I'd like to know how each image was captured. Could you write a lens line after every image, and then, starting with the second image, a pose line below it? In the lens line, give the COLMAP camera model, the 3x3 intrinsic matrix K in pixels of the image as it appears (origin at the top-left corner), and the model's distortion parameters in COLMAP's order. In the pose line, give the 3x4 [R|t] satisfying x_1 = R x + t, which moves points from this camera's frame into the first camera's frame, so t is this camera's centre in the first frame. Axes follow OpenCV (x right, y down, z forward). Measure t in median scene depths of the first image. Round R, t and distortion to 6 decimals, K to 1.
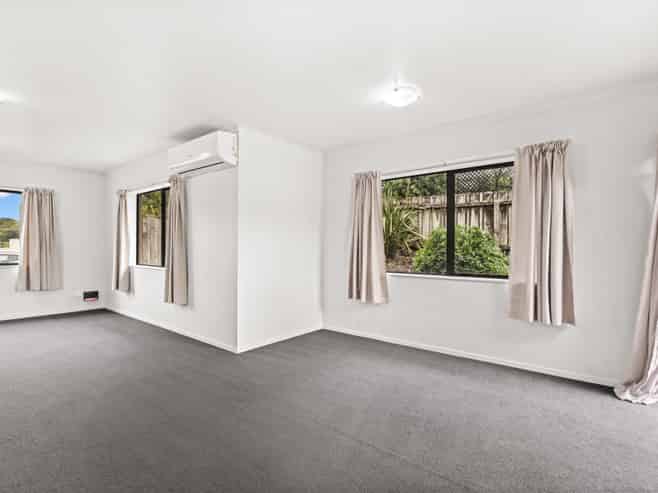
lens RADIAL K [[316.8, 0, 329.0], [0, 316.8, 246.5], [0, 0, 1]] dist [-0.012750, -0.000405]
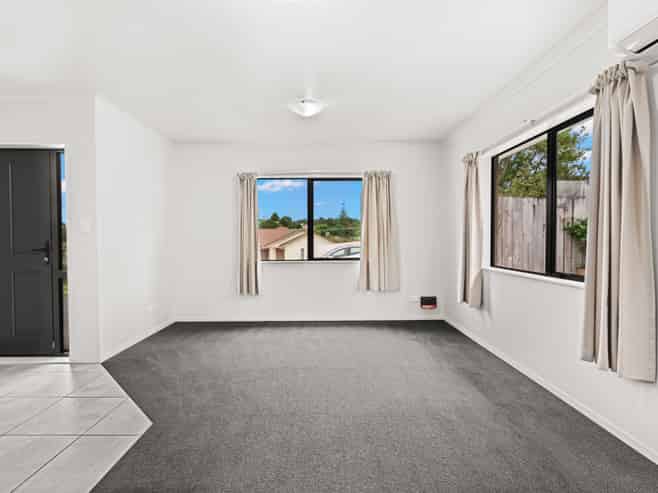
lens RADIAL K [[316.8, 0, 329.0], [0, 316.8, 246.5], [0, 0, 1]] dist [-0.012750, -0.000405]
pose [[0.616730, 0.011423, -0.787092, -0.319189], [0.010014, 0.999700, 0.022355, -0.001432], [0.787111, -0.021669, 0.616430, 0.353876]]
